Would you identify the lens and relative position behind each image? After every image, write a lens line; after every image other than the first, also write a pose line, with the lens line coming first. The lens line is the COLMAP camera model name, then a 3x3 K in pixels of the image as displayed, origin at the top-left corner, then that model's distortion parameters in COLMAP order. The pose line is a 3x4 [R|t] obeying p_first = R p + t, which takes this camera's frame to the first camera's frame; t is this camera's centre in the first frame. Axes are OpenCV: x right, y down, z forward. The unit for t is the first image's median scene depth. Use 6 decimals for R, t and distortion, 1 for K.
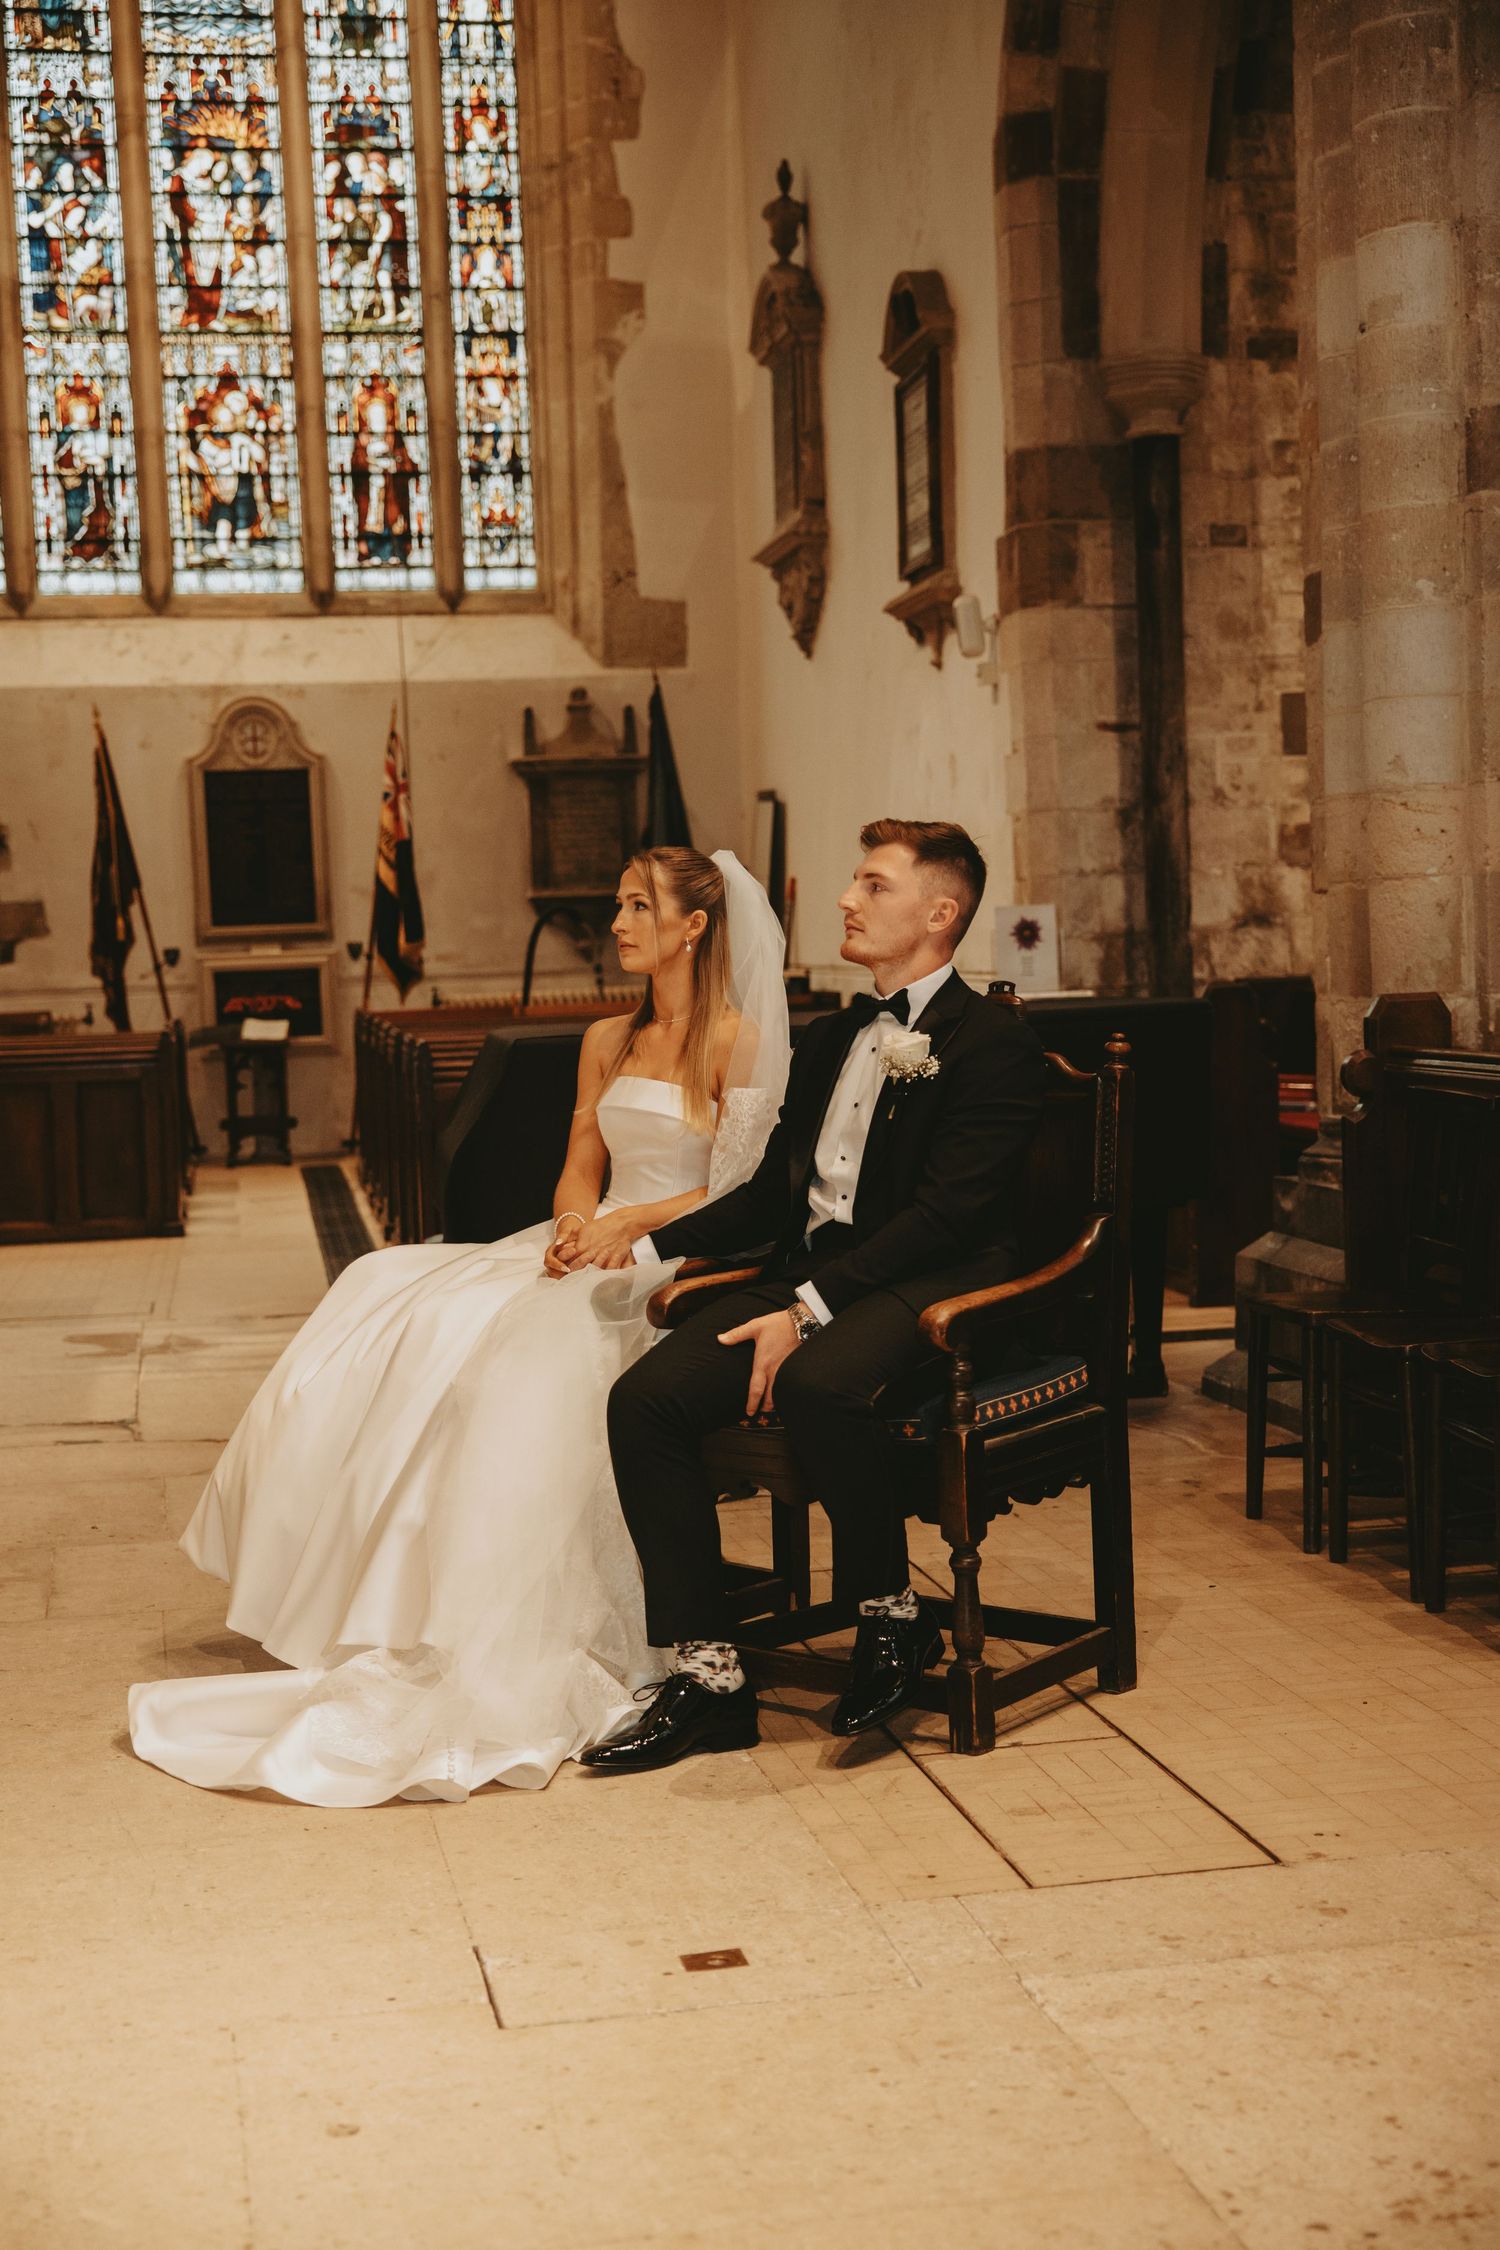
lens RADIAL K [[3058.5, 0, 752.8], [0, 3058.5, 1120.4], [0, 0, 1]] dist [0.117589, 0.000000]
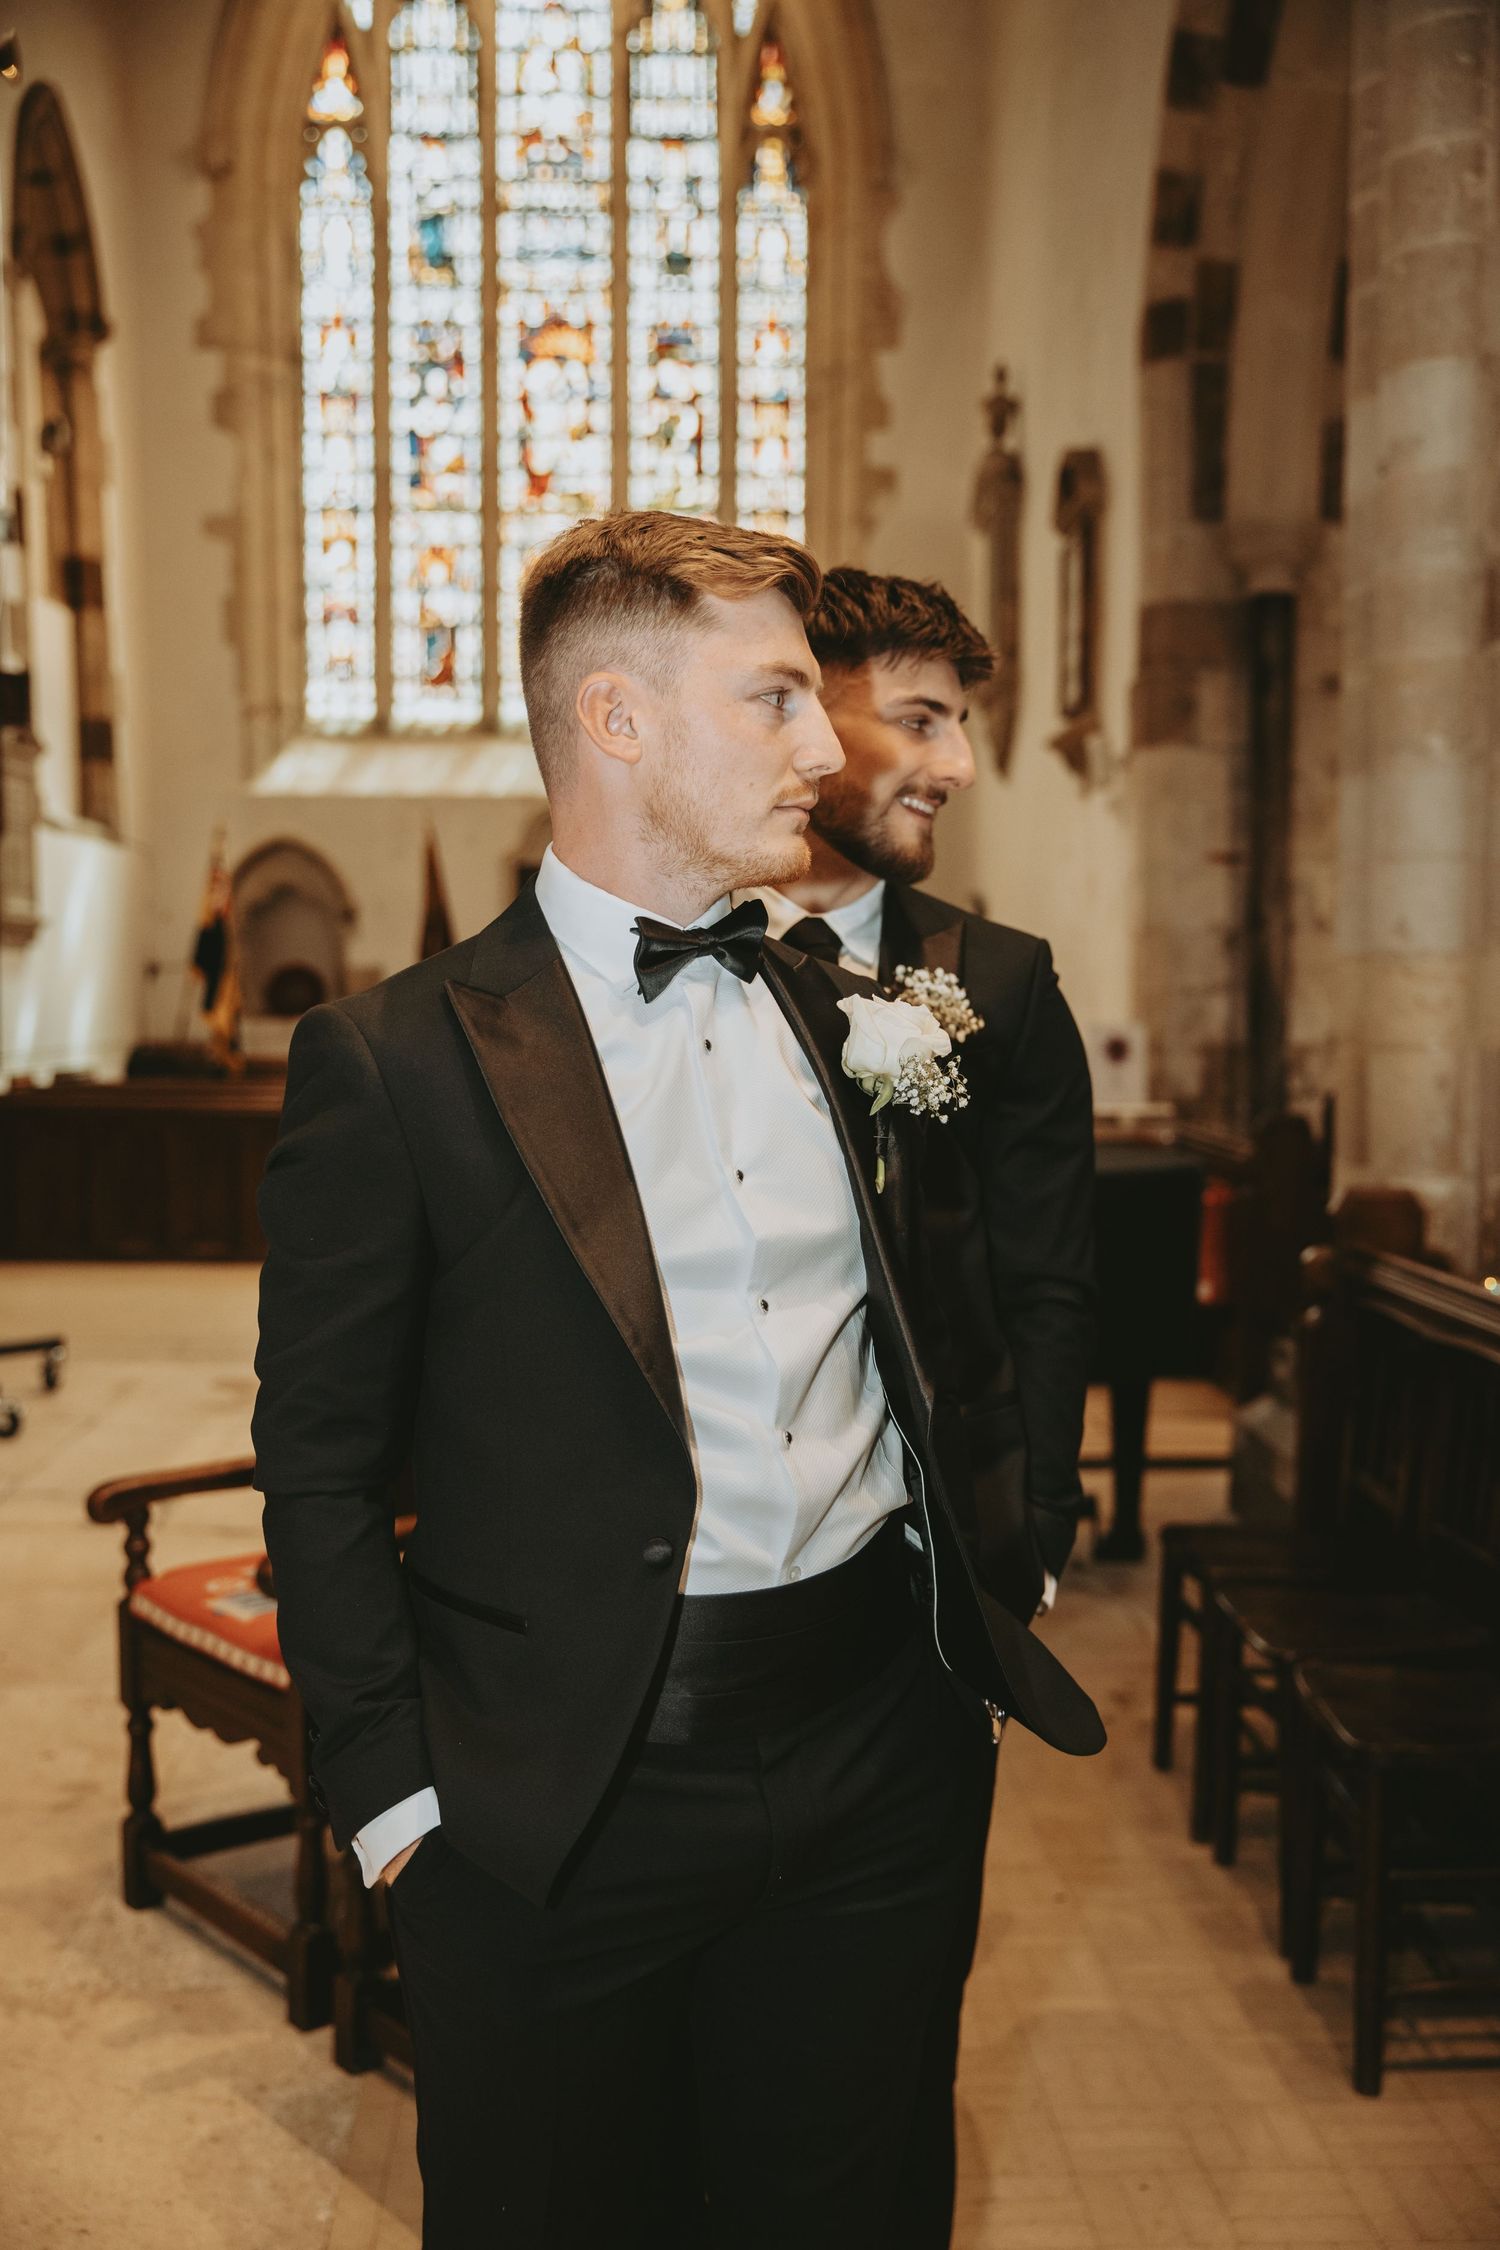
lens RADIAL K [[2265.4, 0, 742.3], [0, 2265.4, 1112.1], [0, 0, 1]] dist [0.037460, 0.000000]
pose [[0.987593, 0.046319, -0.150046, 0.072246], [-0.046189, 0.998923, 0.004356, -0.032902], [0.150087, 0.002629, 0.988669, 0.173530]]
